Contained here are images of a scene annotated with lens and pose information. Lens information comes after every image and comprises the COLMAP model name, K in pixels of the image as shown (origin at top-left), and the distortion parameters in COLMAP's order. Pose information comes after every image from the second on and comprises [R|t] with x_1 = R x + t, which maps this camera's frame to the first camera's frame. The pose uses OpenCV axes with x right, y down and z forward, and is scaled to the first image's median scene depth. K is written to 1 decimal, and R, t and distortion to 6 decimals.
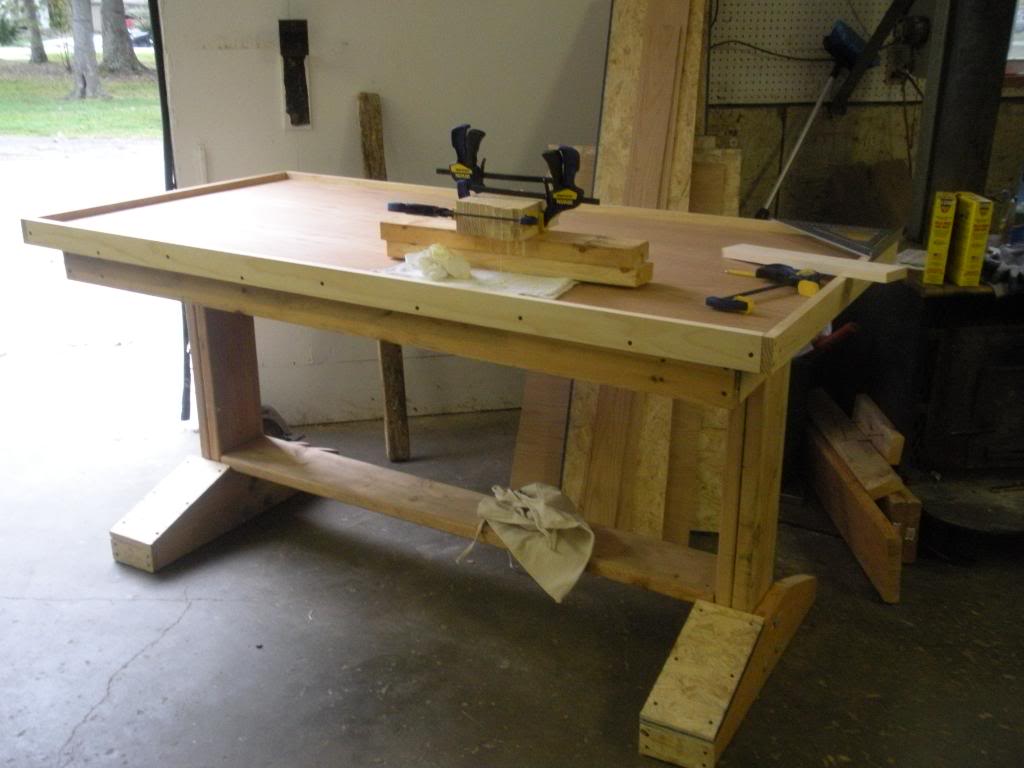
lens RADIAL K [[1065.4, 0, 513.7], [0, 1065.4, 386.8], [0, 0, 1]] dist [0.021439, 0.000000]
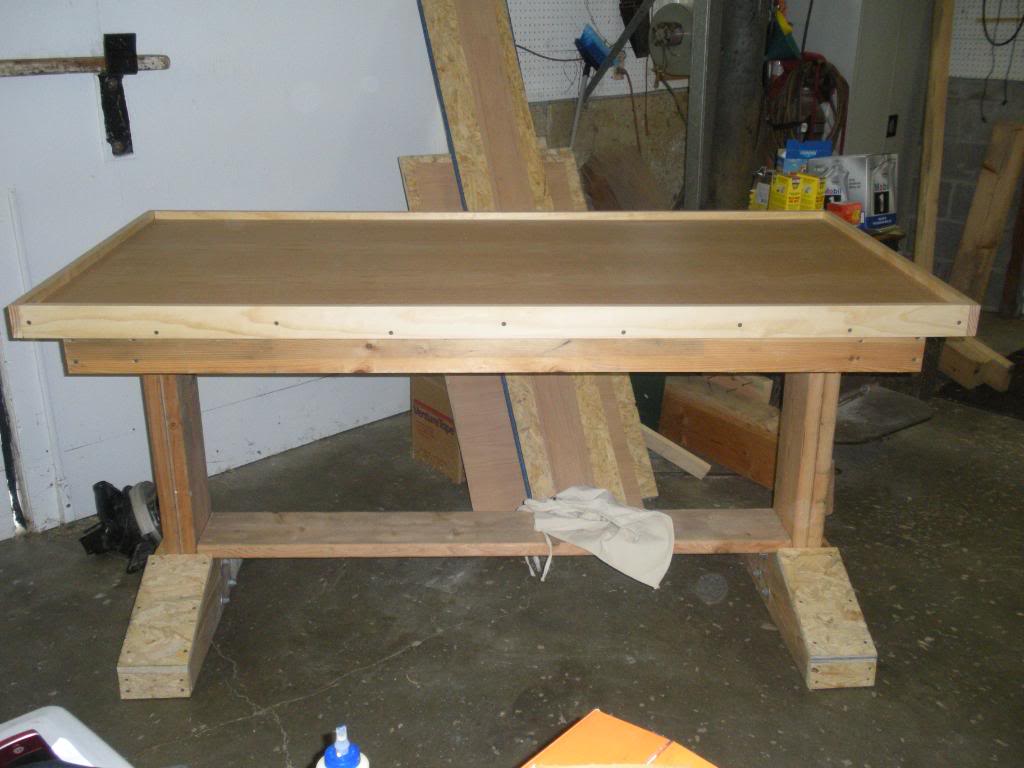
lens RADIAL K [[1065.4, 0, 513.2], [0, 1065.4, 386.0], [0, 0, 1]] dist [0.021439, 0.000000]
pose [[0.843460, -0.184353, 0.504568, -0.421691], [0.176805, 0.982208, 0.063312, -0.064167], [-0.507262, 0.035809, 0.861048, 0.110383]]
